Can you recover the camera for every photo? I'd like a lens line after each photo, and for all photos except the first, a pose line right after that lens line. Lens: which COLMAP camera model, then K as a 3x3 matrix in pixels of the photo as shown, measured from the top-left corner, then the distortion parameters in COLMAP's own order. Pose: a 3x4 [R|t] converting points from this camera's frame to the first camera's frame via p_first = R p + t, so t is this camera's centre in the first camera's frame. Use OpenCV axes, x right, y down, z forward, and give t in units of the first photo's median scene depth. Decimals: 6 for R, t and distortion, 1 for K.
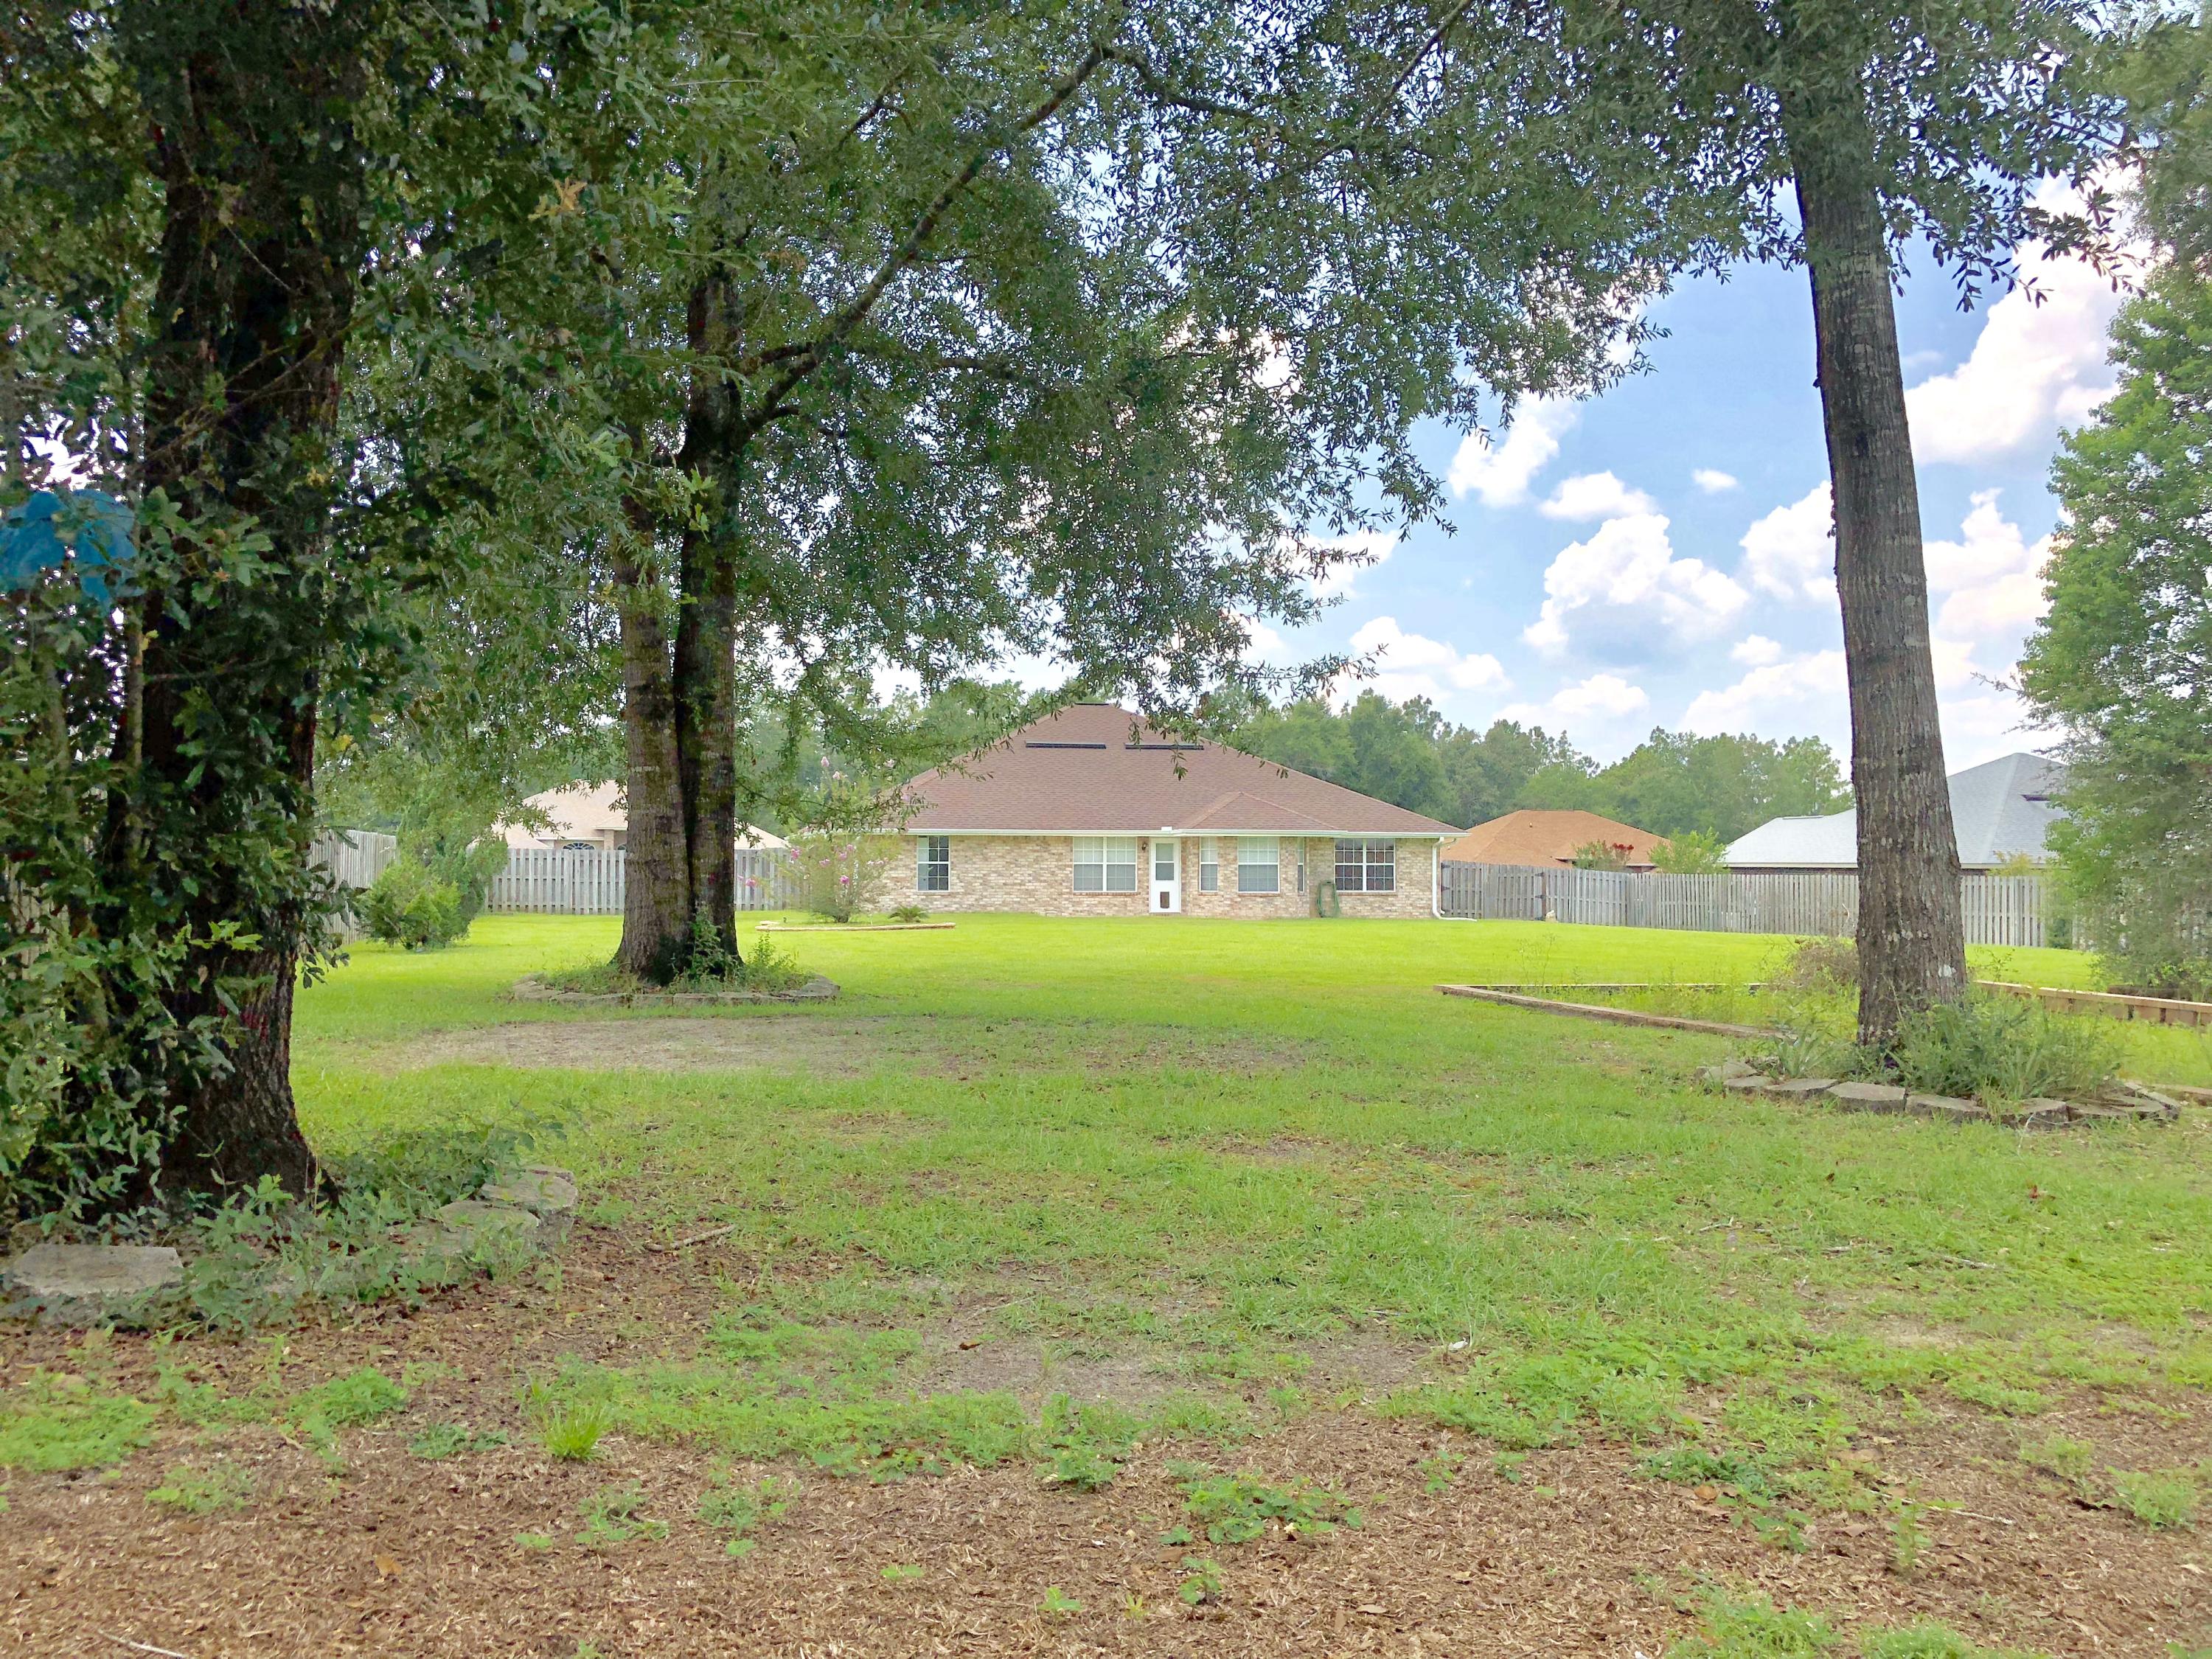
lens RADIAL K [[1756.7, 0, 1092.8], [0, 1756.7, 789.5], [0, 0, 1]] dist [0.122228, -0.310062]
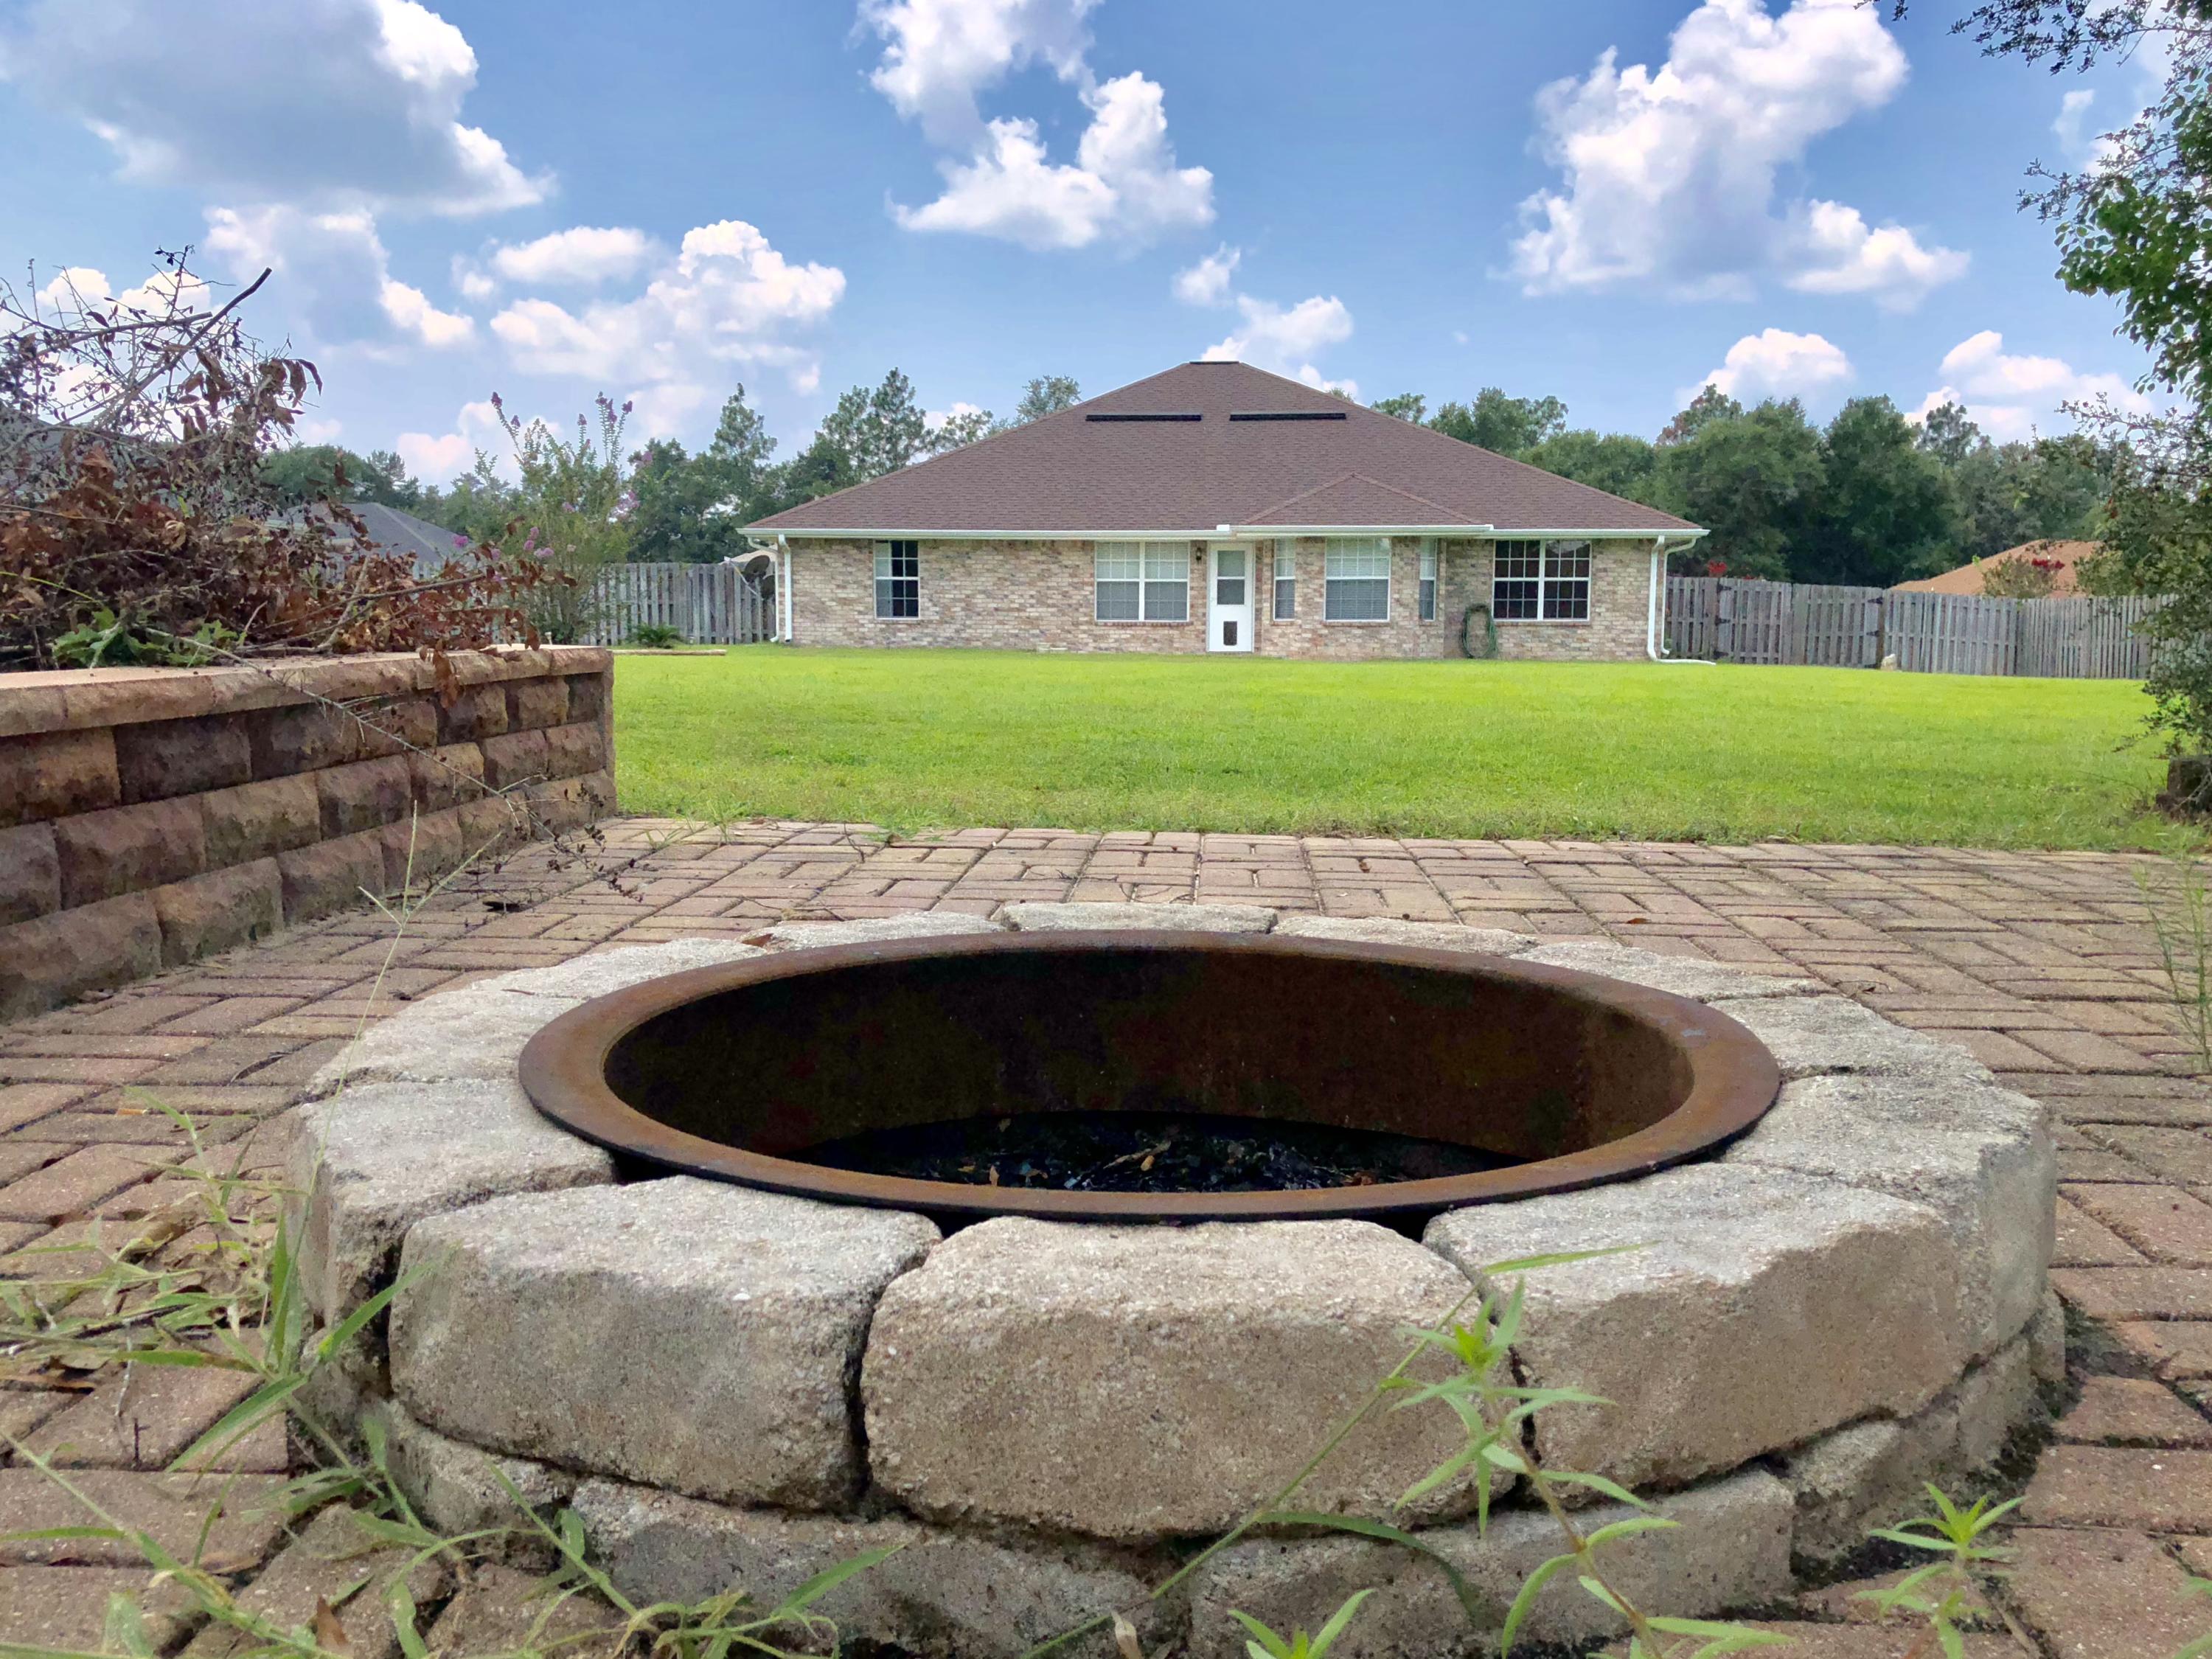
lens RADIAL K [[1834.0, 0, 1114.8], [0, 1834.0, 844.5], [0, 0, 1]] dist [0.154522, -0.357602]
pose [[0.967241, 0.030487, -0.252021, 0.183277], [0.008754, 0.988166, 0.153136, 0.033670], [0.253707, -0.150326, 0.955528, 0.277902]]
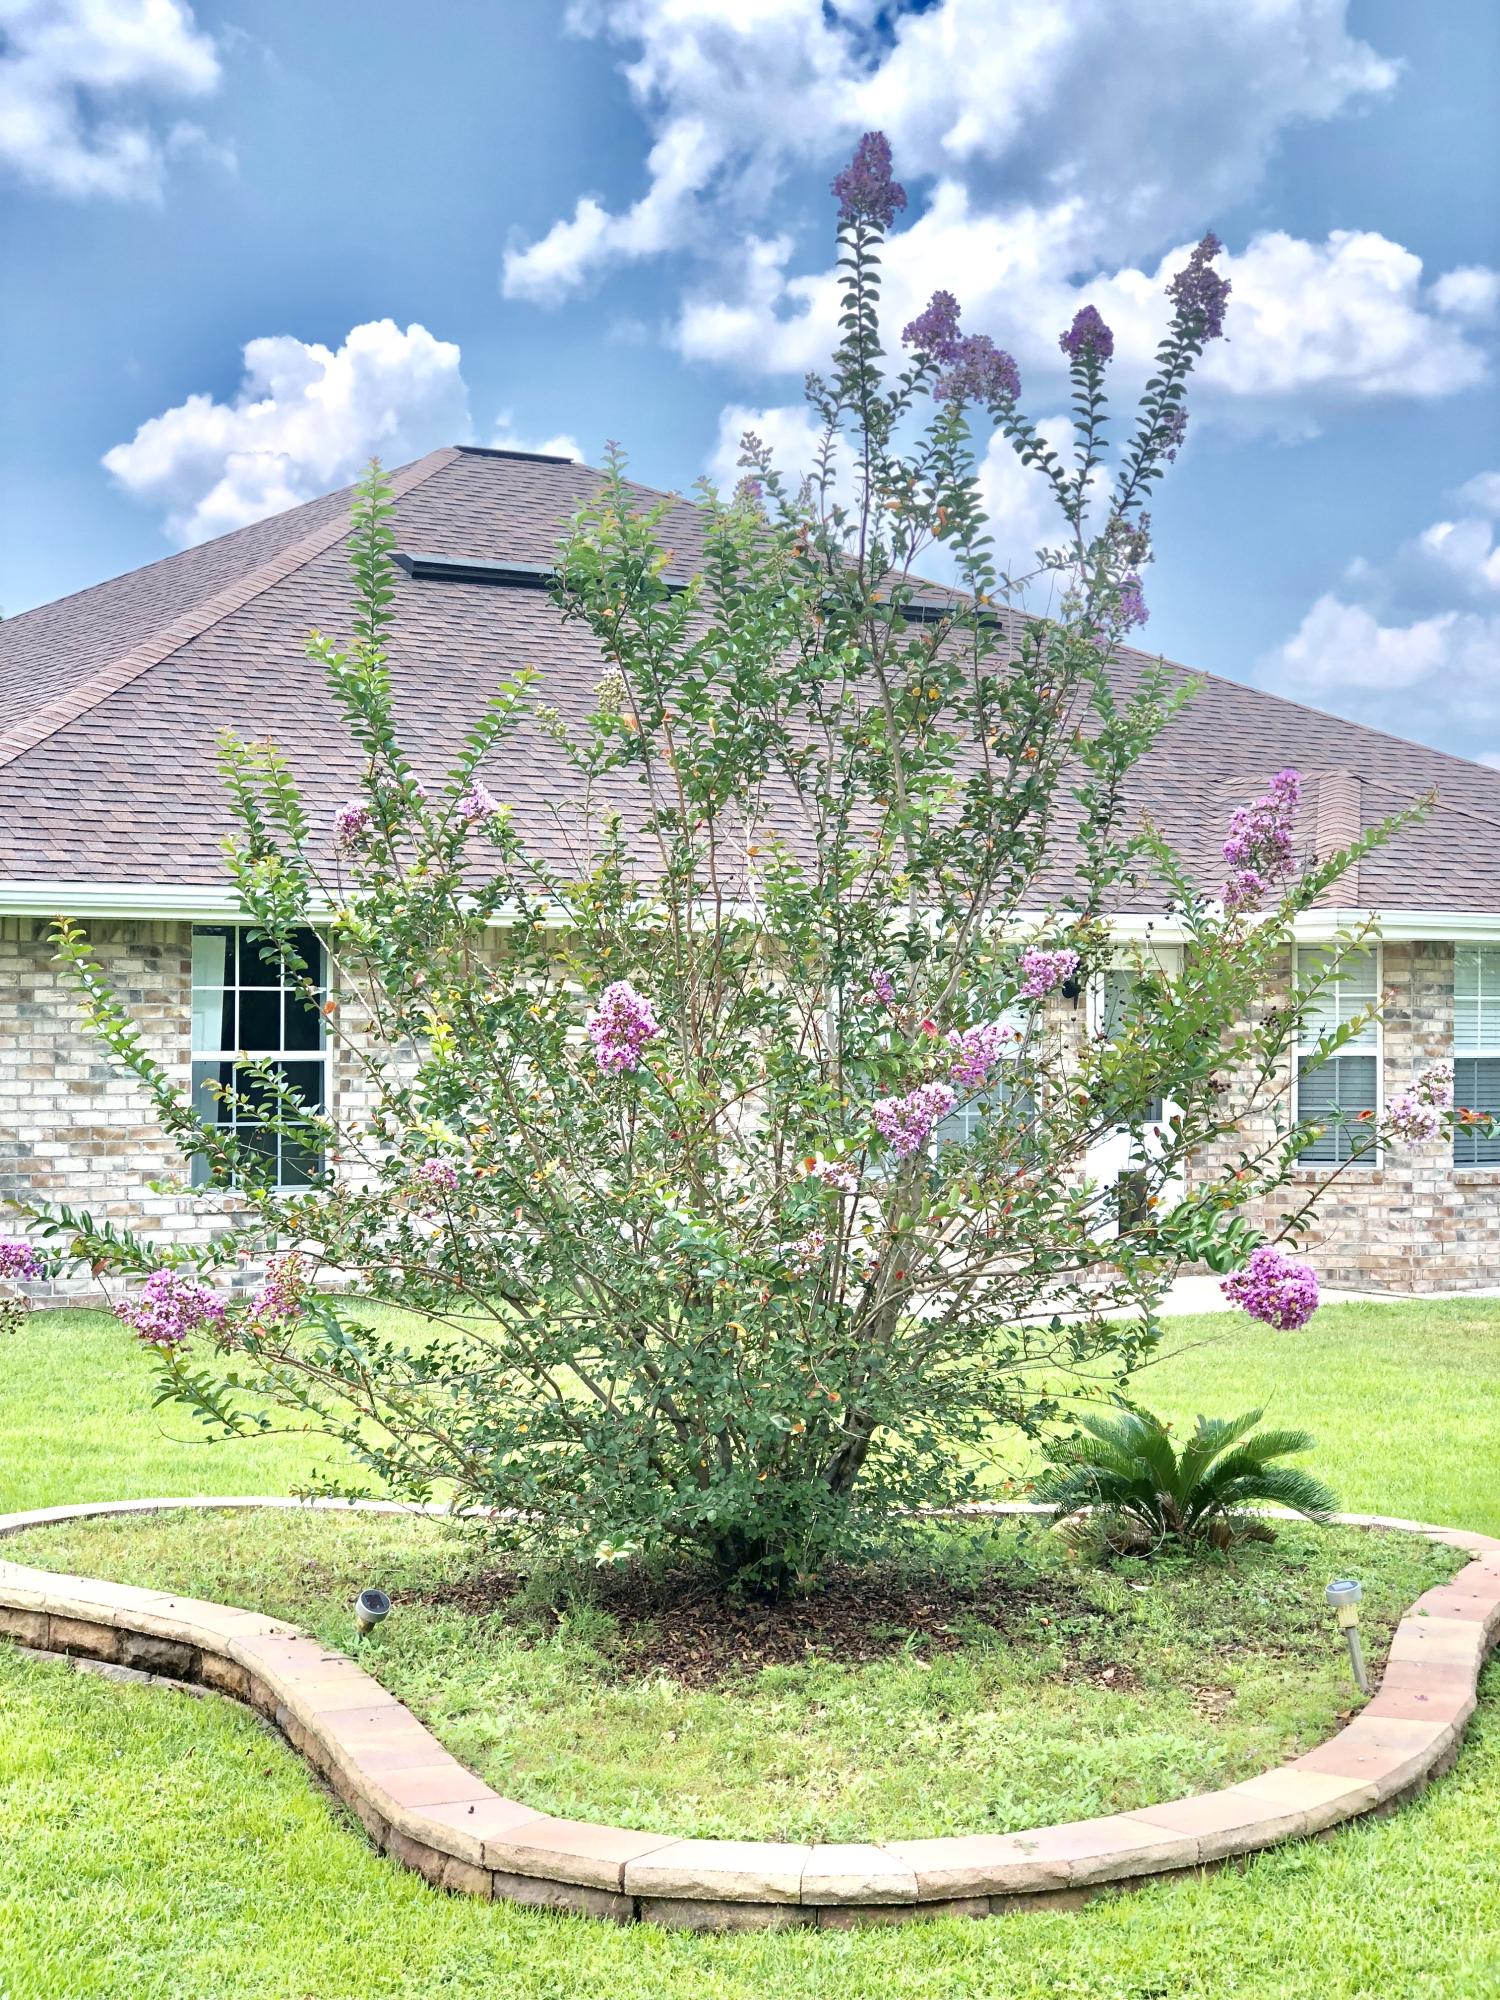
lens RADIAL K [[3243.9, 0, 750.0], [0, 3243.9, 1000.0], [0, 0, 1]] dist [-0.055058, 0.736372]
pose [[0.931634, 0.001105, 0.363395, -0.170625], [-0.011257, 0.999603, 0.025822, 0.023786], [-0.363222, -0.028147, 0.931277, 0.603808]]
